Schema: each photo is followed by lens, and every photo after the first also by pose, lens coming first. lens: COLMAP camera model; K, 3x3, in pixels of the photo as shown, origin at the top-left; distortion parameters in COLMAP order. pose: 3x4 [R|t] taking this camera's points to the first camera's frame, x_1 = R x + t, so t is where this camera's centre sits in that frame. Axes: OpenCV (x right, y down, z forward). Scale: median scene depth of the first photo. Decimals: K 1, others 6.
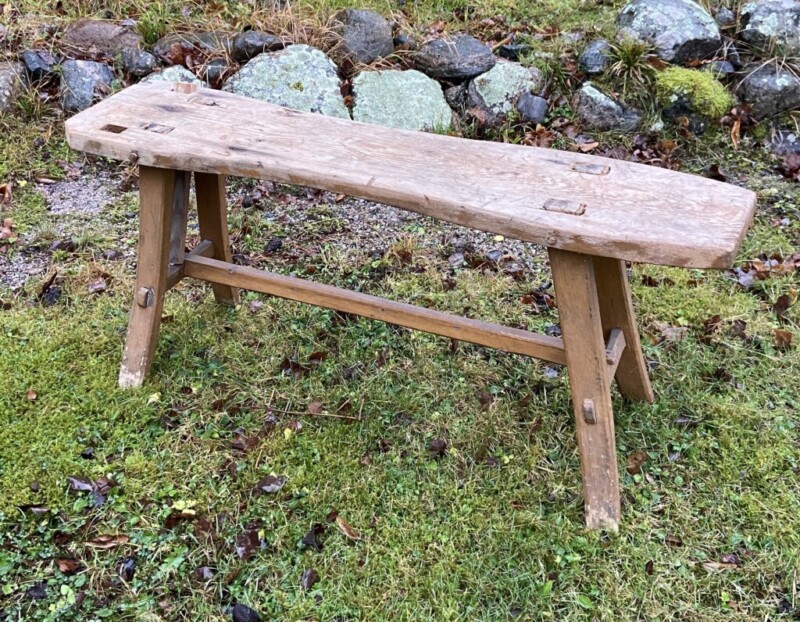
lens RADIAL K [[761.5, 0, 400.3], [0, 761.5, 310.8], [0, 0, 1]] dist [0.036817, 0.000000]
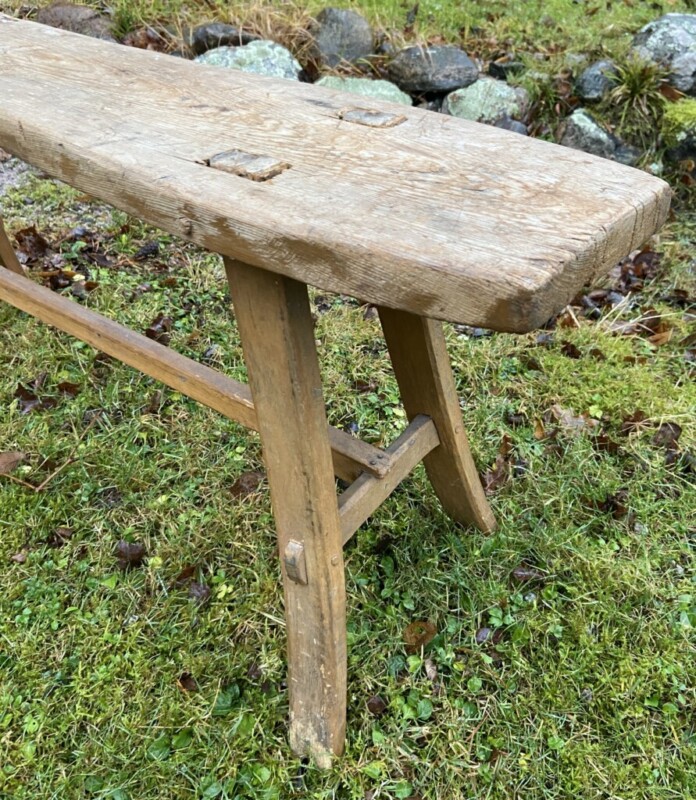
lens RADIAL K [[652.1, 0, 347.4], [0, 652.1, 399.7], [0, 0, 1]] dist [0.060990, -0.045168]
pose [[0.981372, 0.145697, -0.125222, 0.132303], [-0.134830, 0.986652, 0.091313, -0.013399], [0.136854, -0.072728, 0.987918, 0.220359]]
